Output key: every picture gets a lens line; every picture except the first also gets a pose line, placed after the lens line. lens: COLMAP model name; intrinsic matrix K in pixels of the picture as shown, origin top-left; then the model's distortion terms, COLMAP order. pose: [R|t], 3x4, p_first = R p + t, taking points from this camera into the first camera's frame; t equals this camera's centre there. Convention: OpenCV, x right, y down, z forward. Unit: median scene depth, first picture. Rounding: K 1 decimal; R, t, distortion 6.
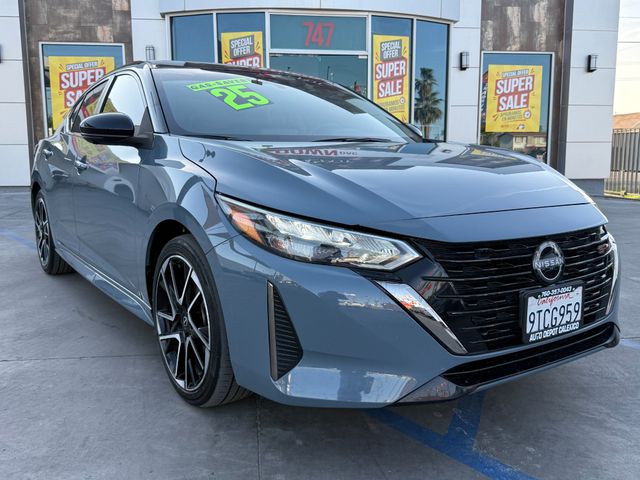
lens RADIAL K [[605.9, 0, 320.0], [0, 605.9, 240.0], [0, 0, 1]] dist [0.111828, -0.227870]
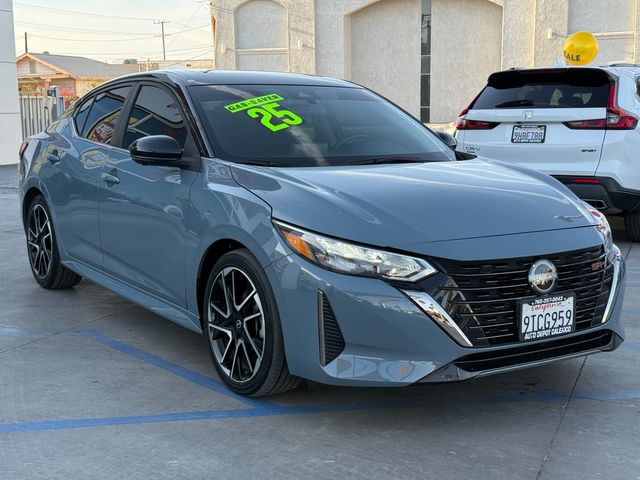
lens RADIAL K [[960.1, 0, 320.0], [0, 960.1, 240.0], [0, 0, 1]] dist [0.161306, 0.000234]
pose [[0.999954, 0.005282, -0.008016, -0.059854], [-0.005326, 0.999971, -0.005441, -0.024232], [0.007987, 0.005484, 0.999953, -0.945199]]
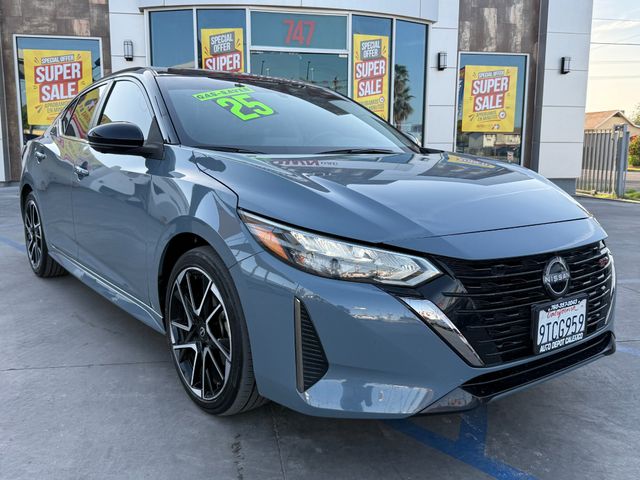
lens RADIAL K [[605.9, 0, 320.0], [0, 605.9, 240.0], [0, 0, 1]] dist [0.111828, -0.227870]
pose [[0.998789, 0.002885, 0.049120, -0.084075], [-0.003427, 0.999934, 0.010948, -0.036510], [-0.049085, -0.011103, 0.998733, -0.031017]]
